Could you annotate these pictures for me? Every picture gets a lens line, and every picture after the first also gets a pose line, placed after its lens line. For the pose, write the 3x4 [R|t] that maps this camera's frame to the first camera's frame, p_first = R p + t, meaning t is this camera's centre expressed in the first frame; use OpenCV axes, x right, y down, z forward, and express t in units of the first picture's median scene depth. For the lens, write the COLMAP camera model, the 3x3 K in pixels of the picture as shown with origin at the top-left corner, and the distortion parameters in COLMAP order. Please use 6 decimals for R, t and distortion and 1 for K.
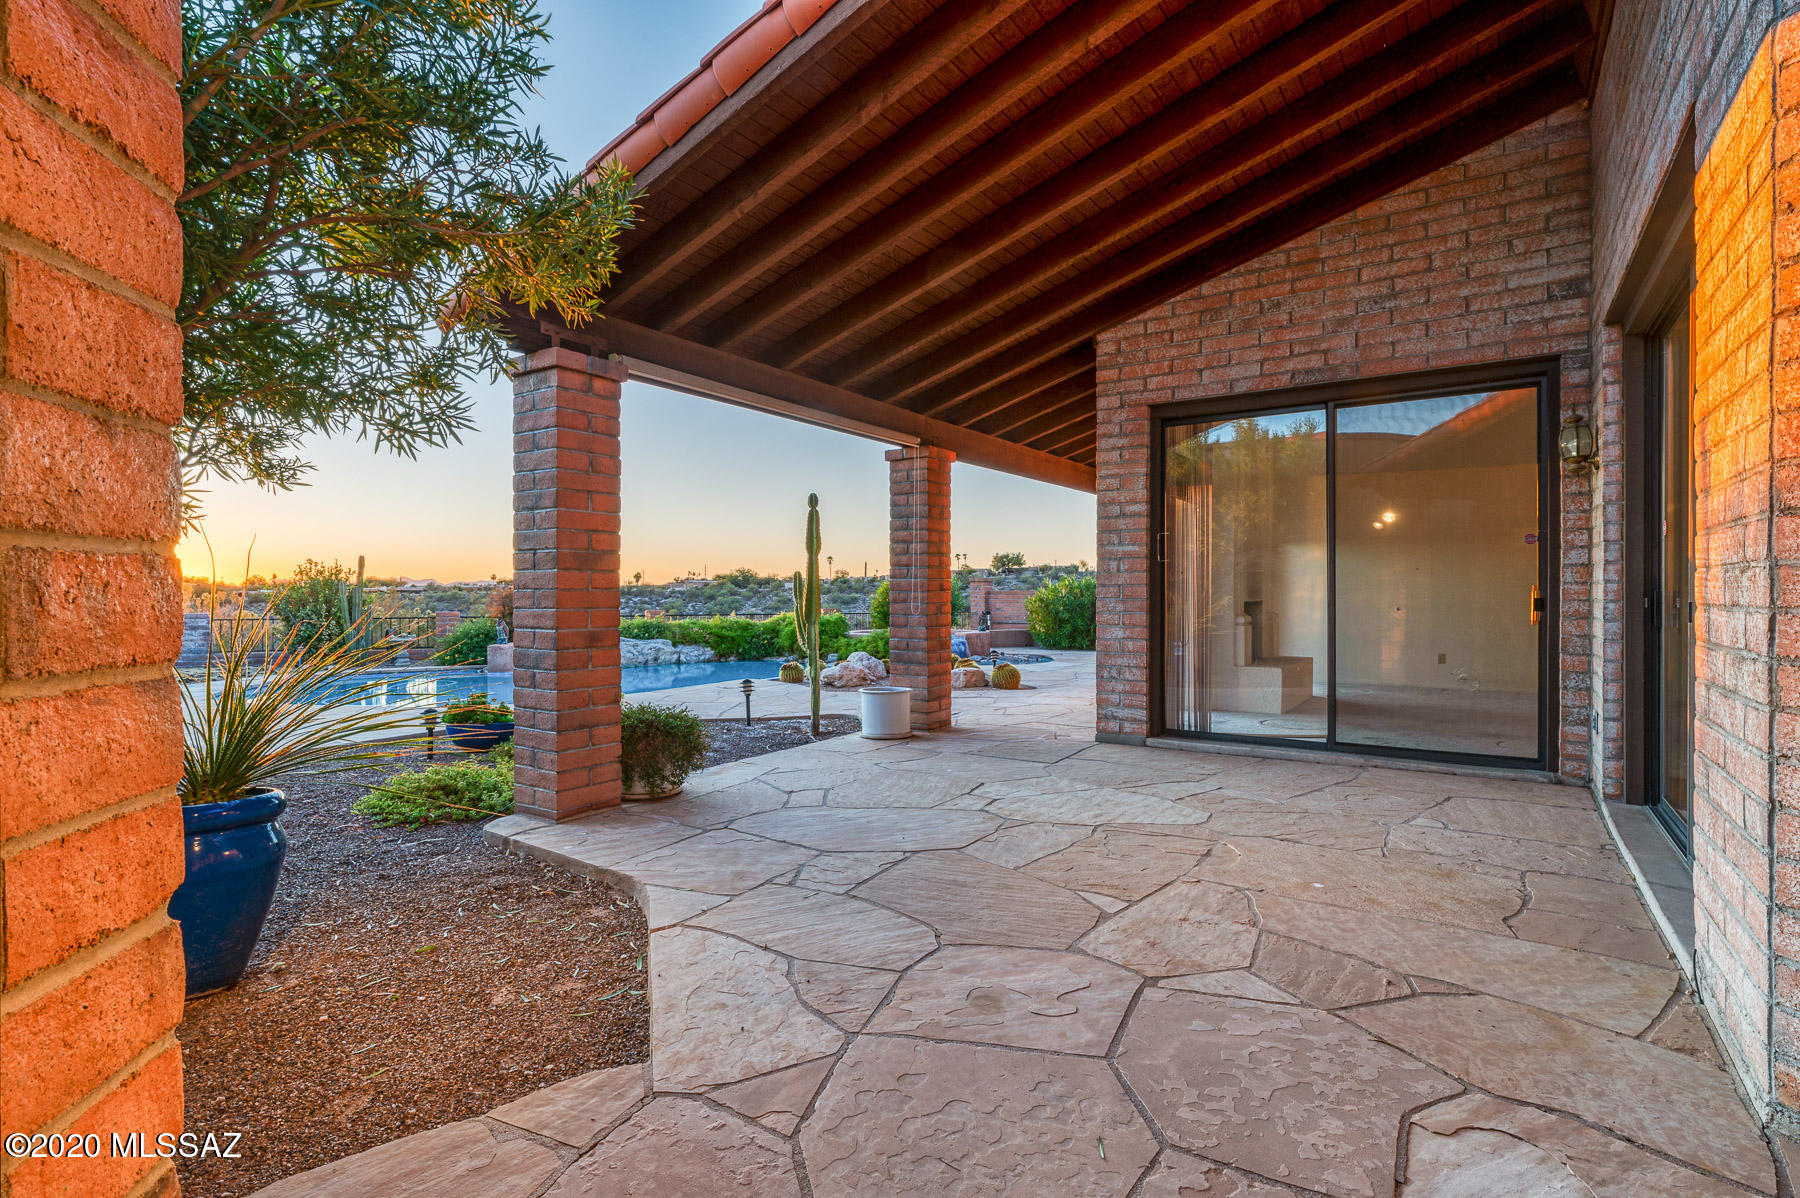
lens RADIAL K [[865.8, 0, 909.1], [0, 865.8, 603.7], [0, 0, 1]] dist [0.000599, -0.000849]
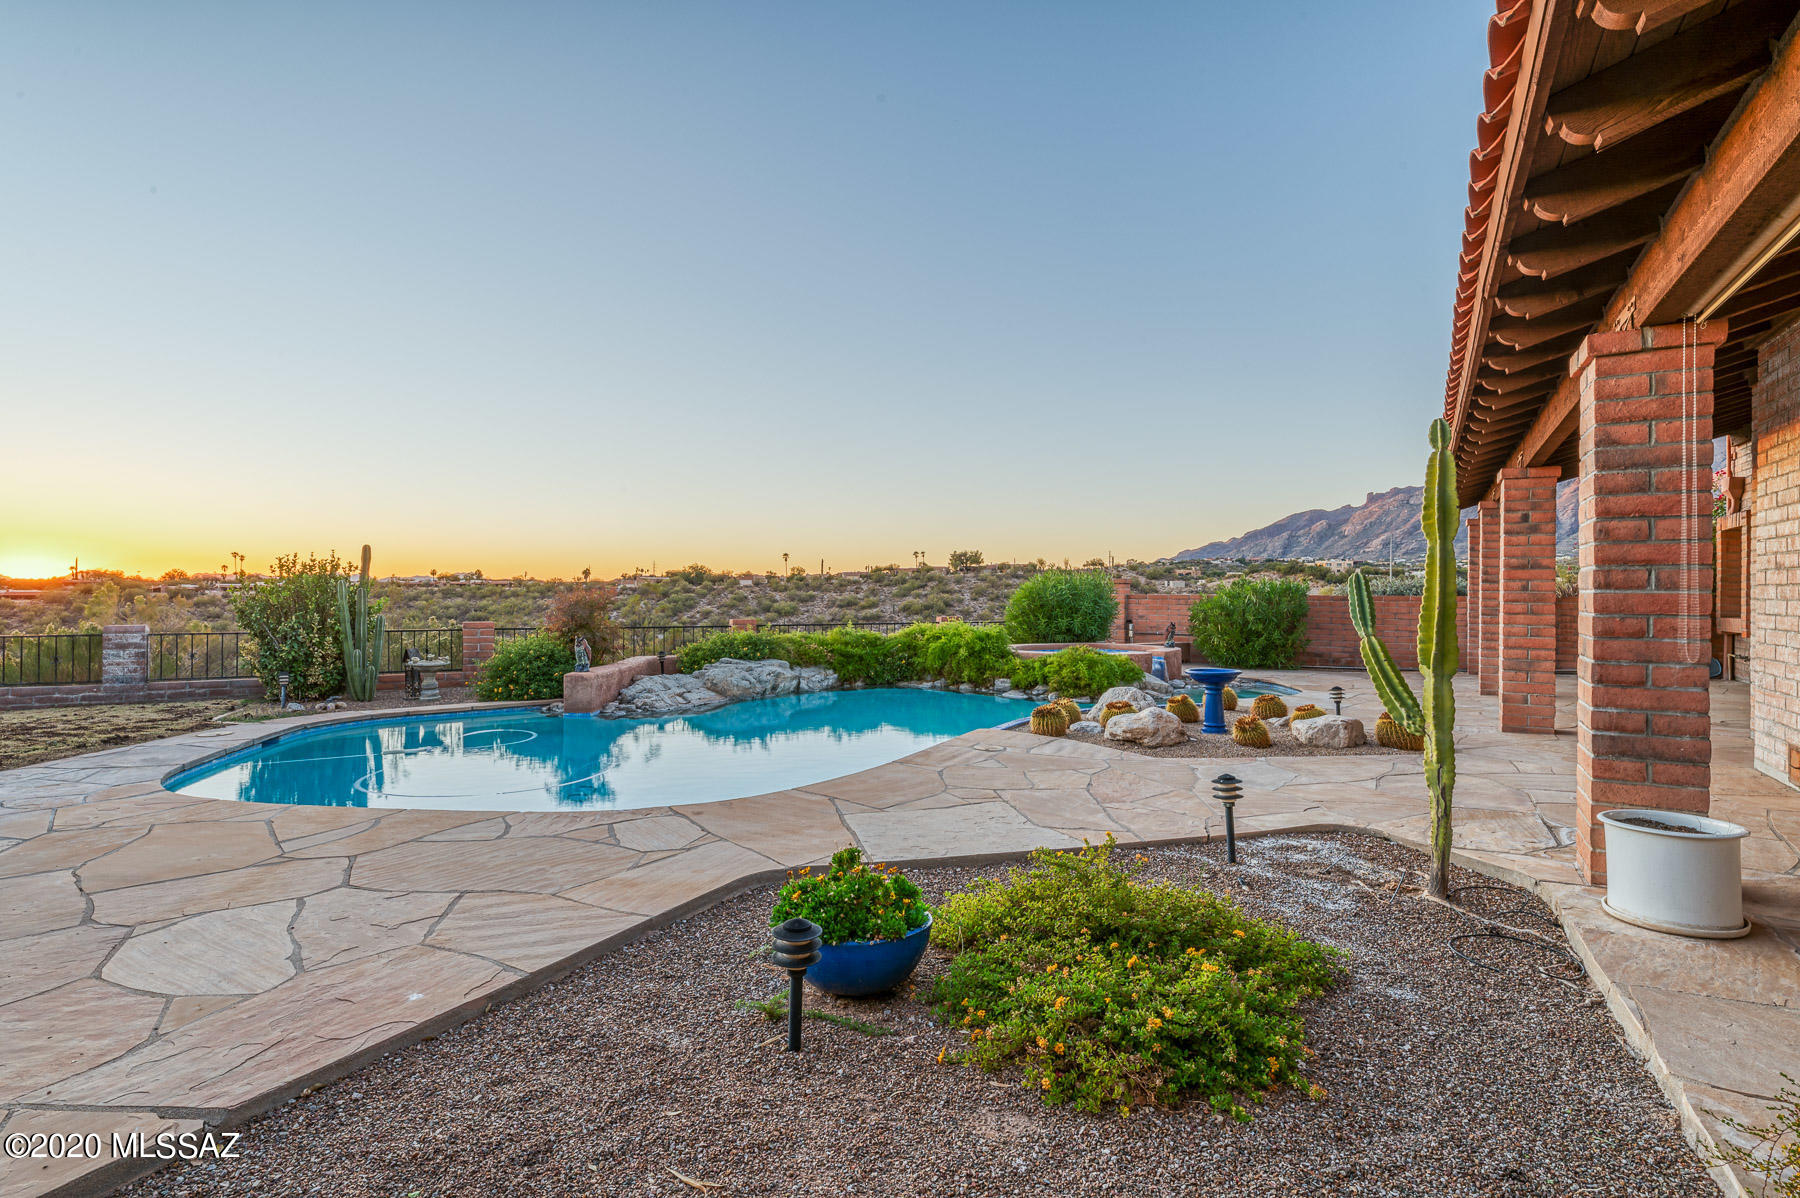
lens RADIAL K [[865.8, 0, 899.5], [0, 865.8, 597.1], [0, 0, 1]] dist [0.000599, -0.000849]
pose [[0.998706, 0.003885, 0.050712, -0.205078], [-0.003646, 0.999982, -0.004792, -0.009171], [-0.050730, 0.004601, 0.998702, 0.236142]]
